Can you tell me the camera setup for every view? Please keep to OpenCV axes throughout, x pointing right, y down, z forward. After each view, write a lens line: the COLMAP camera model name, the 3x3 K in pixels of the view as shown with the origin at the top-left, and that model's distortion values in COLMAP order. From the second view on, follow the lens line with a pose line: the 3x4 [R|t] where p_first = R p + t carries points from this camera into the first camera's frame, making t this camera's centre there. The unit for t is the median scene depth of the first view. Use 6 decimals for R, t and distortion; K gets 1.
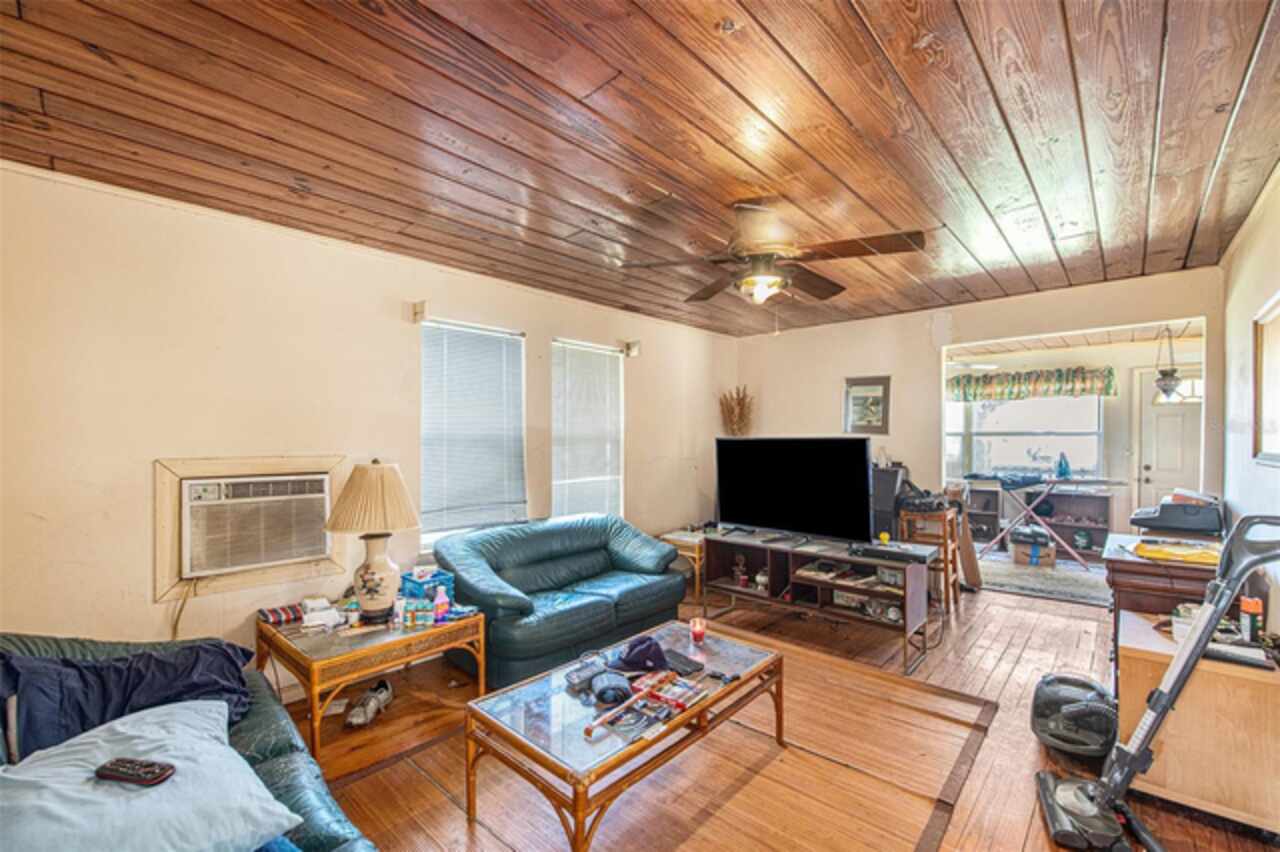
lens RADIAL K [[528.6, 0, 637.6], [0, 528.6, 439.6], [0, 0, 1]] dist [-0.013593, -0.000066]
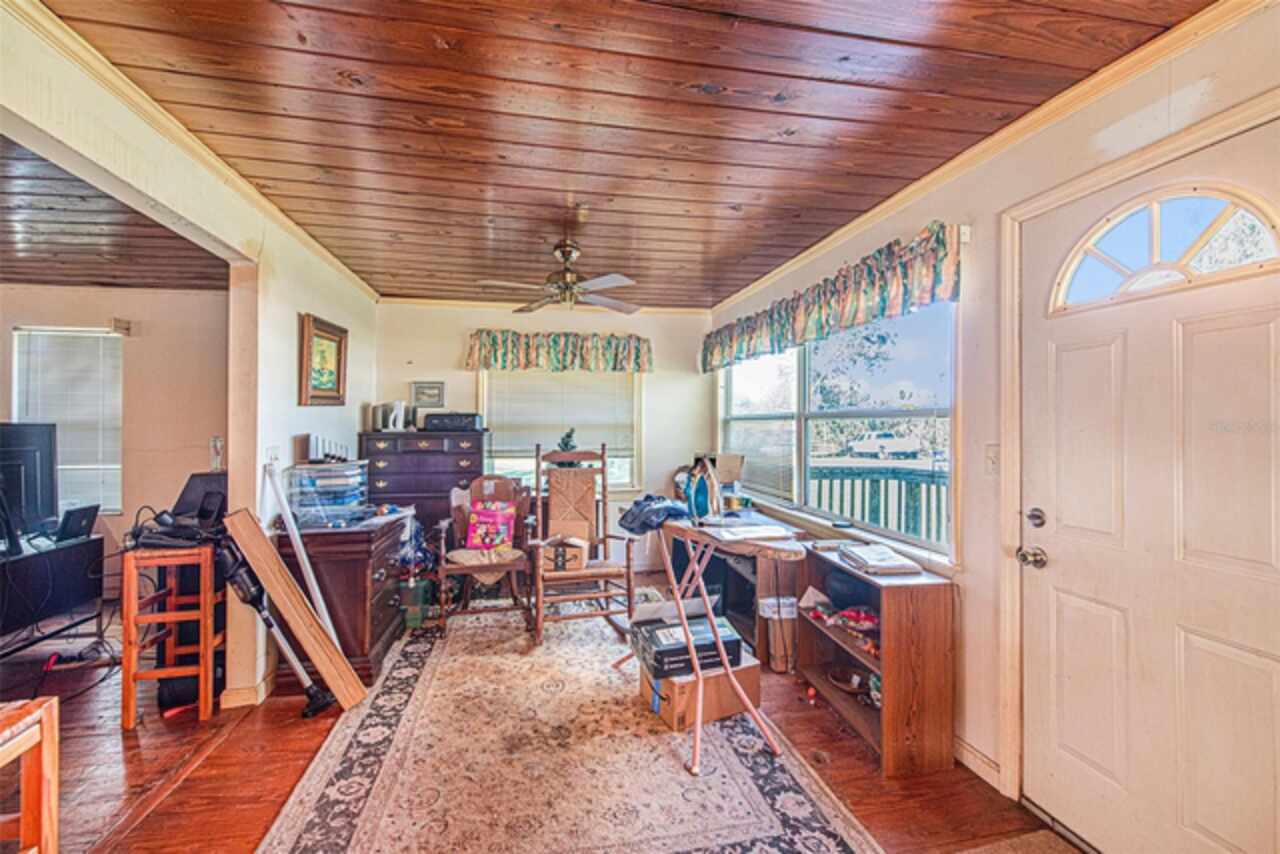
lens RADIAL K [[512.5, 0, 631.6], [0, 512.5, 422.8], [0, 0, 1]] dist [-0.013710, -0.000204]
pose [[0.809124, 0.000377, -0.587638, 1.278441], [-0.005443, 0.999962, -0.006853, -0.002724], [0.587613, 0.008744, 0.809095, 0.811297]]
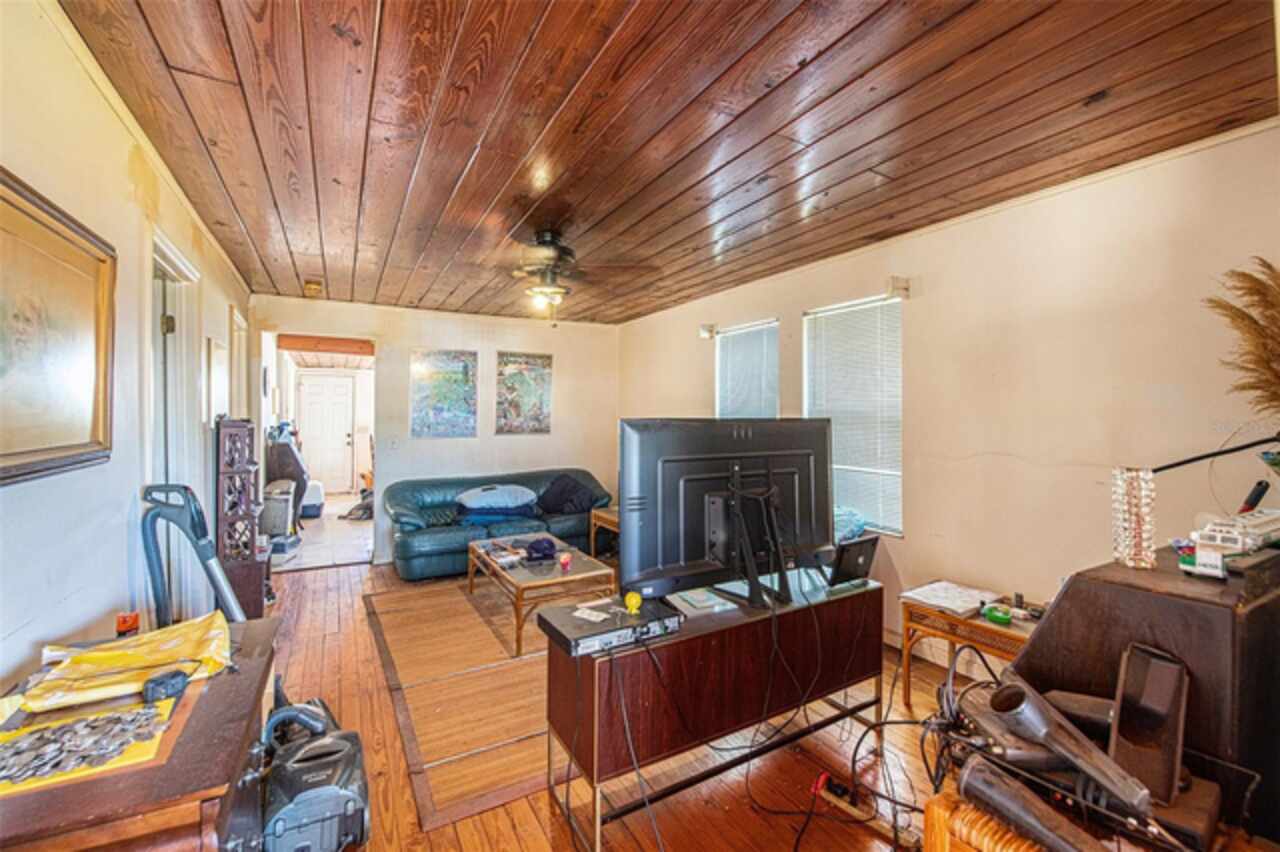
lens RADIAL K [[527.4, 0, 629.4], [0, 527.4, 410.6], [0, 0, 1]] dist [0.002332, 0.000060]
pose [[-0.312386, -0.008227, -0.949920, 0.752267], [-0.000902, 0.999965, -0.008364, -0.005081], [0.949955, -0.001756, -0.312382, 0.887249]]
